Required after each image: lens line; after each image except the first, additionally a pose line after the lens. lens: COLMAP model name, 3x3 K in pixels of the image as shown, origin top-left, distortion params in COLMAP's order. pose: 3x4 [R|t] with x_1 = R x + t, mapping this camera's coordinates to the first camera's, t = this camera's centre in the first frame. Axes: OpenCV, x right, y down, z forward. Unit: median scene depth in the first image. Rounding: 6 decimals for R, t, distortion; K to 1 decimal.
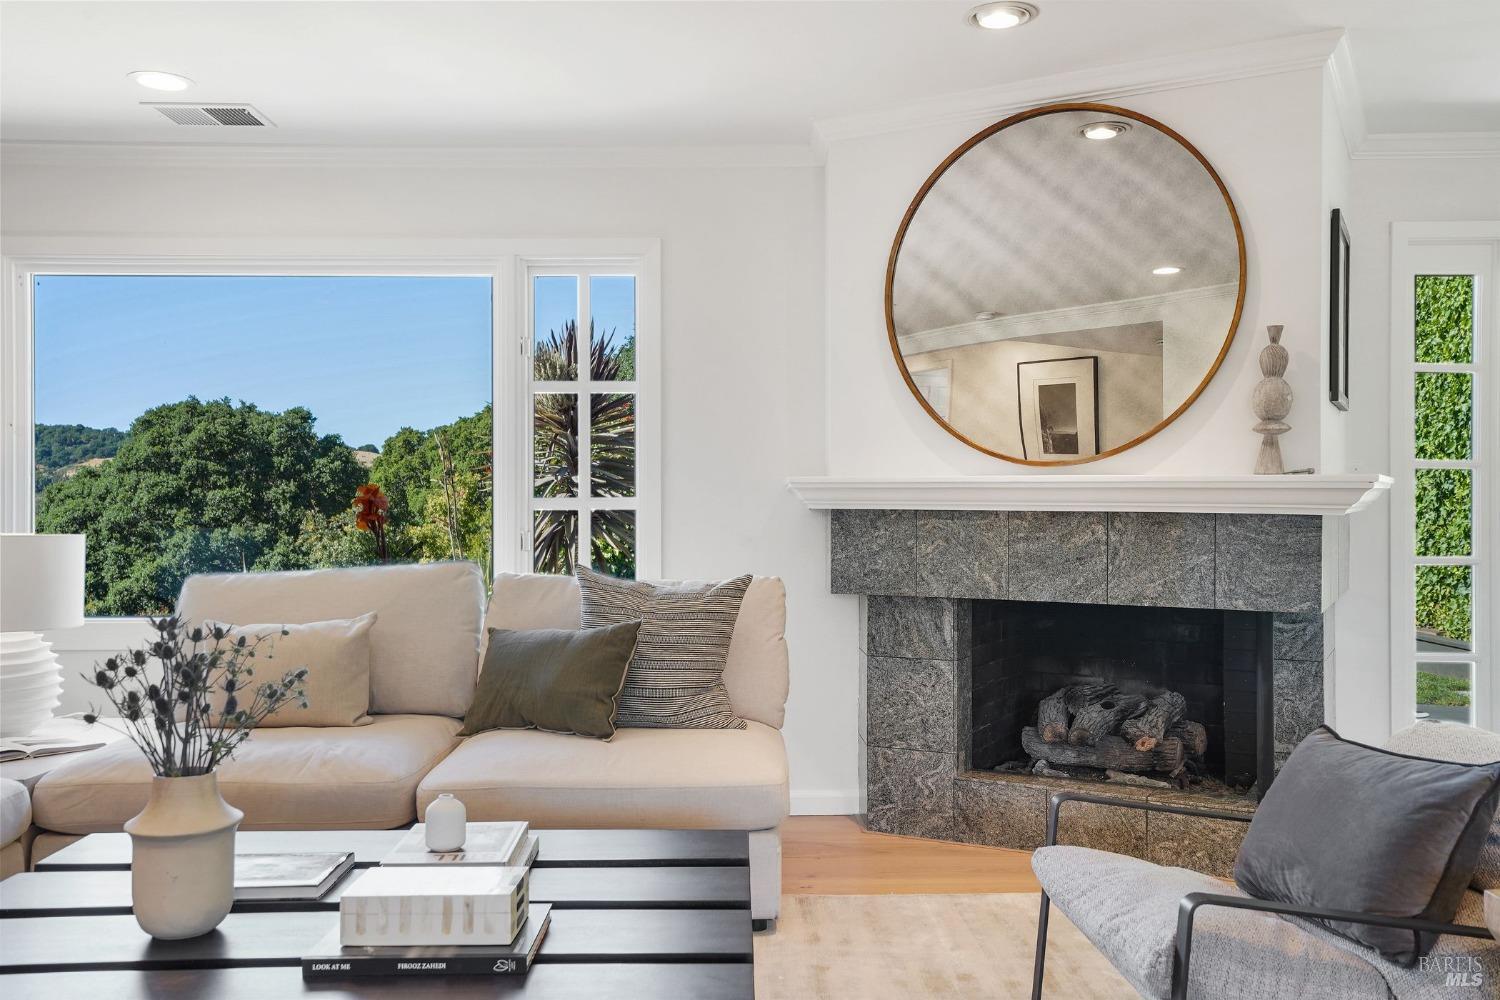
lens RADIAL K [[1275.9, 0, 746.6], [0, 1275.9, 516.1], [0, 0, 1]] dist [0.036493, 0.004102]
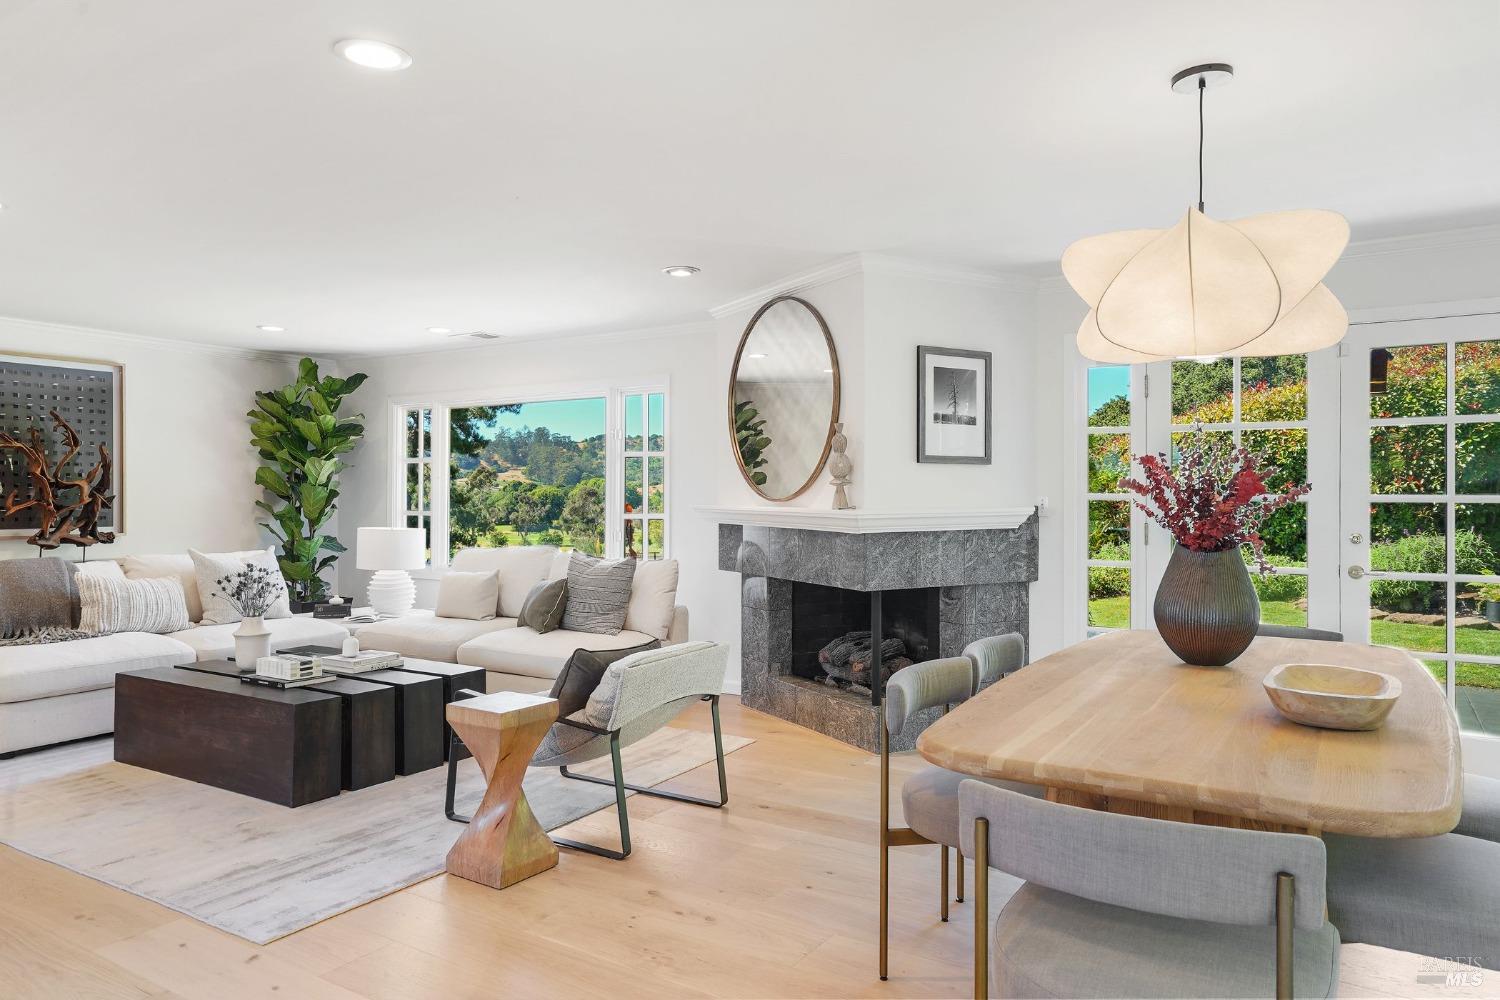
lens RADIAL K [[995.2, 0, 750.0], [0, 995.2, 500.0], [0, 0, 1]] dist [0.002661, 0.023281]
pose [[0.842255, 0.004026, -0.539065, 0.935782], [-0.006187, 0.999978, -0.002198, -0.037738], [0.539044, 0.005187, 0.842261, -0.174806]]
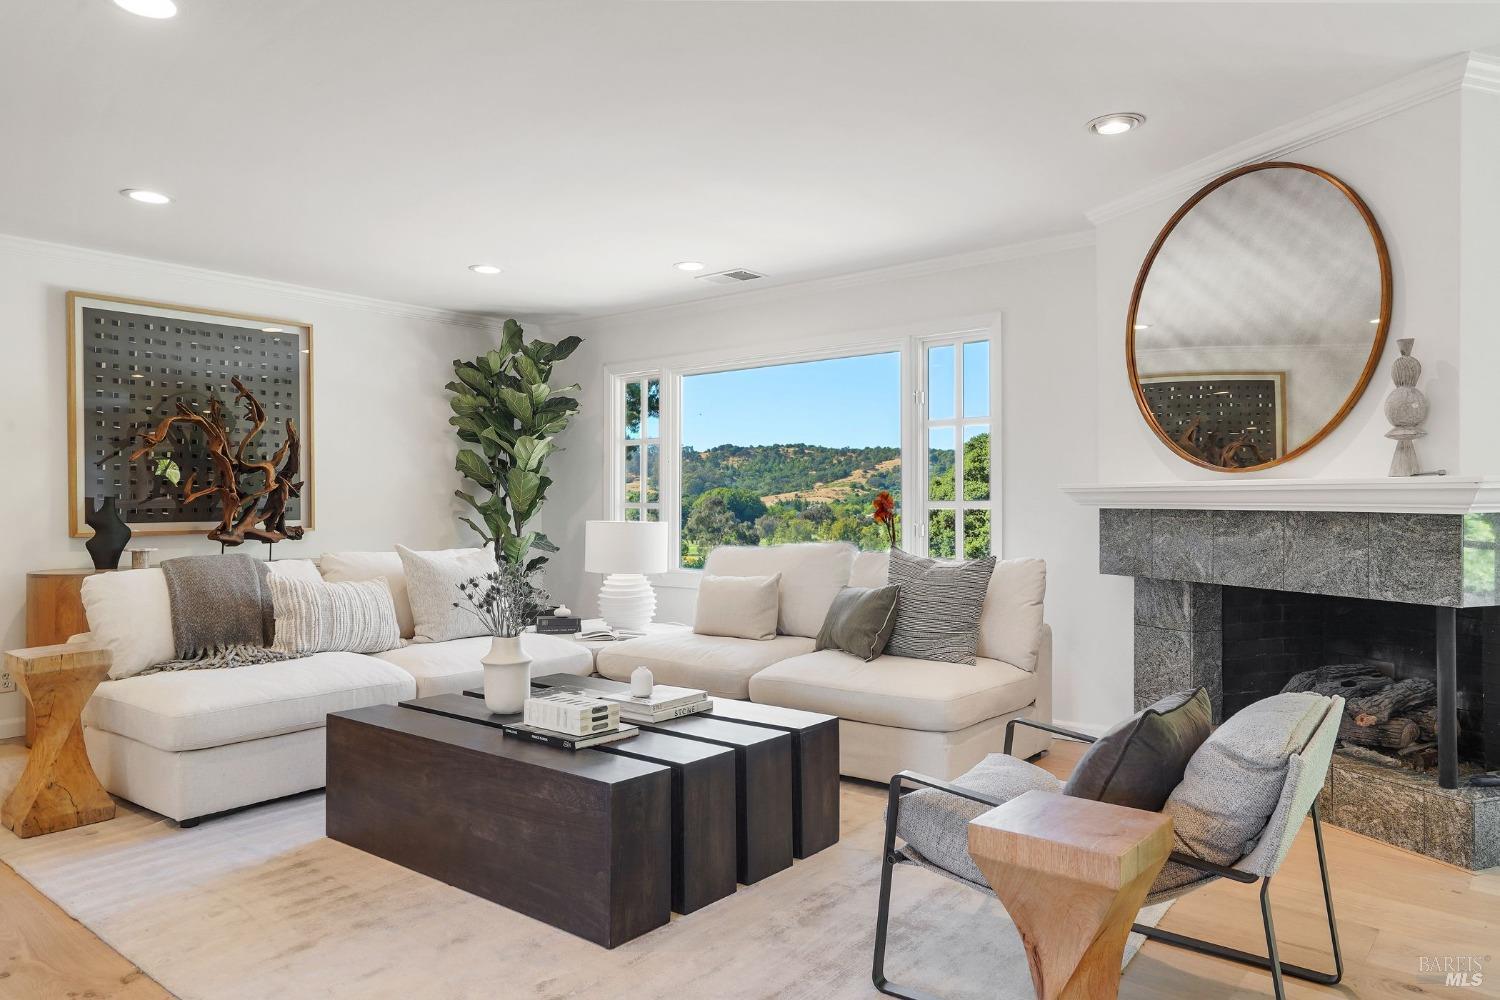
lens RADIAL K [[996.3, 0, 751.4], [0, 996.3, 514.8], [0, 0, 1]] dist [-0.002114, 0.002565]
pose [[0.772527, 0.003913, -0.634970, 0.470970], [-0.002197, 0.999992, 0.003489, -0.001710], [0.634979, -0.001300, 0.772529, -0.000322]]
